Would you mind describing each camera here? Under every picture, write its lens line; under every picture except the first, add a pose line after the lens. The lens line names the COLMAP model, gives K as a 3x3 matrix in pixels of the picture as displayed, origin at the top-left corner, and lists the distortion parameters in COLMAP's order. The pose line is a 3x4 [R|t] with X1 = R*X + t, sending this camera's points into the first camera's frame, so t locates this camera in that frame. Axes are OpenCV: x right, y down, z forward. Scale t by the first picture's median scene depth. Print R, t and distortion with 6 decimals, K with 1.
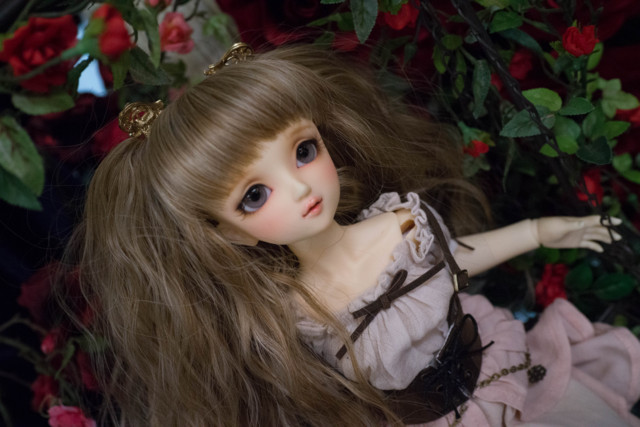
lens RADIAL K [[634.7, 0, 315.4], [0, 634.7, 213.2], [0, 0, 1]] dist [-0.111401, 0.000000]
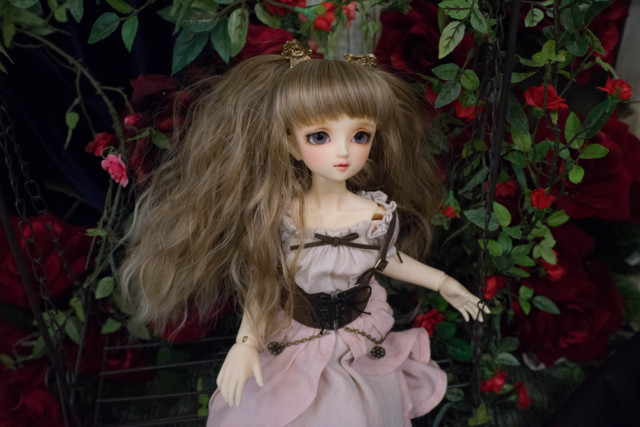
lens RADIAL K [[634.7, 0, 323.3], [0, 634.7, 213.3], [0, 0, 1]] dist [-0.111401, 0.000000]
pose [[0.754762, 0.655280, 0.030680, -0.008289], [-0.655967, 0.754356, 0.025567, 0.060904], [-0.006391, -0.039422, 0.999202, -0.532825]]
